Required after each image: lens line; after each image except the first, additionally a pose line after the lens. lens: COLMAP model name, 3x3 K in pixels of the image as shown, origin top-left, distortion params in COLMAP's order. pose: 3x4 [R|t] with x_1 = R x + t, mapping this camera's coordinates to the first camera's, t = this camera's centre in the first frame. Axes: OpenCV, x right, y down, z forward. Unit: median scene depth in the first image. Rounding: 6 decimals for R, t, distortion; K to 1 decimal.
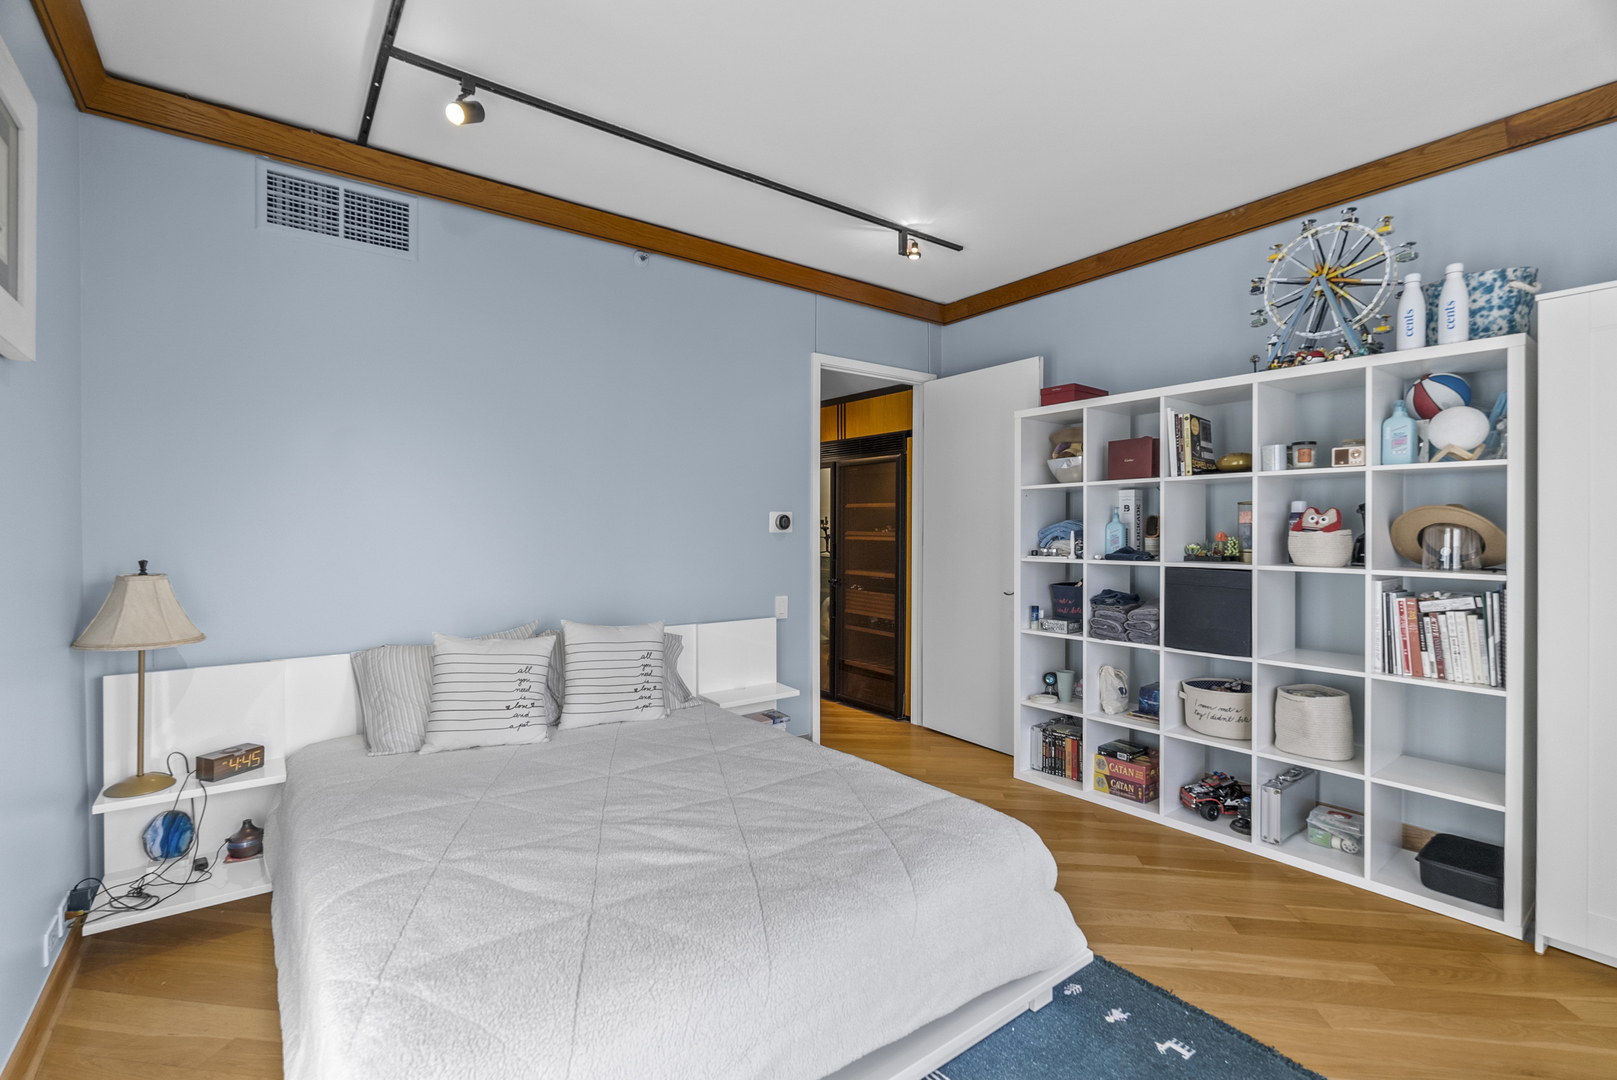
lens RADIAL K [[731.0, 0, 808.5], [0, 731.0, 540.0], [0, 0, 1]] dist [0.000068, 0.000393]
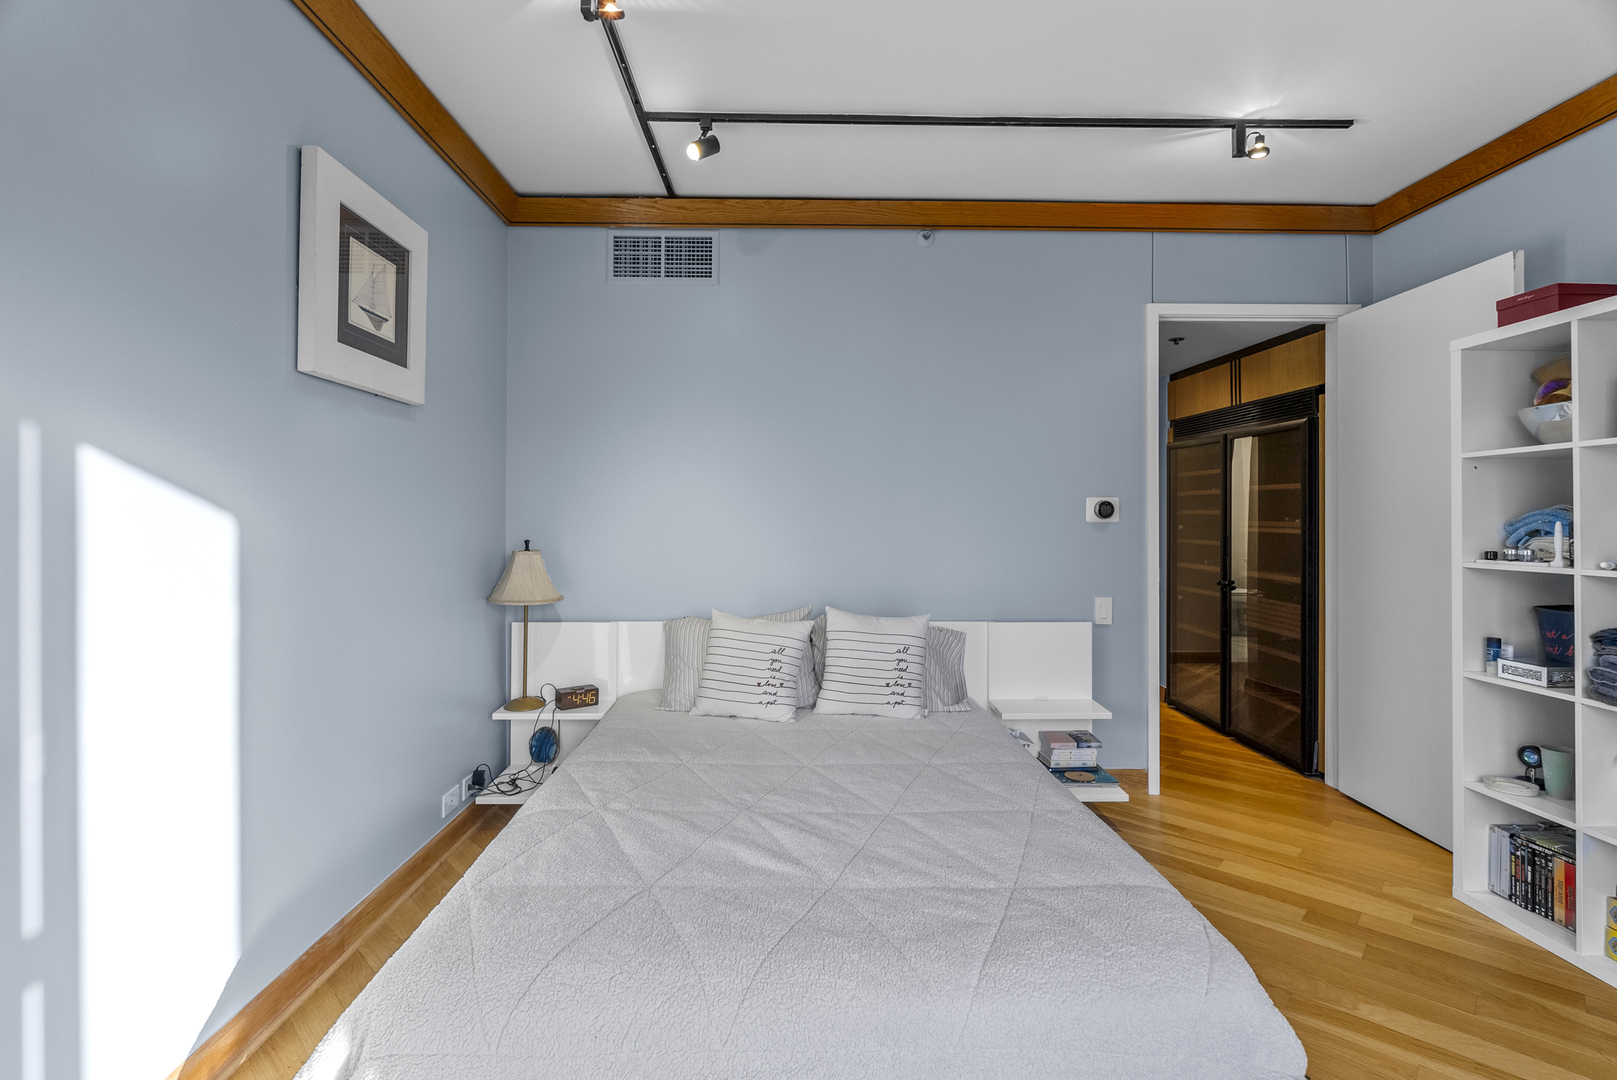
lens RADIAL K [[744.6, 0, 804.3], [0, 744.6, 512.7], [0, 0, 1]] dist [-0.003574, 0.000398]
pose [[0.805988, -0.002620, -0.591925, 0.265183], [-0.010082, 0.999784, -0.018154, -0.002636], [0.591845, 0.020599, 0.805788, 0.142874]]
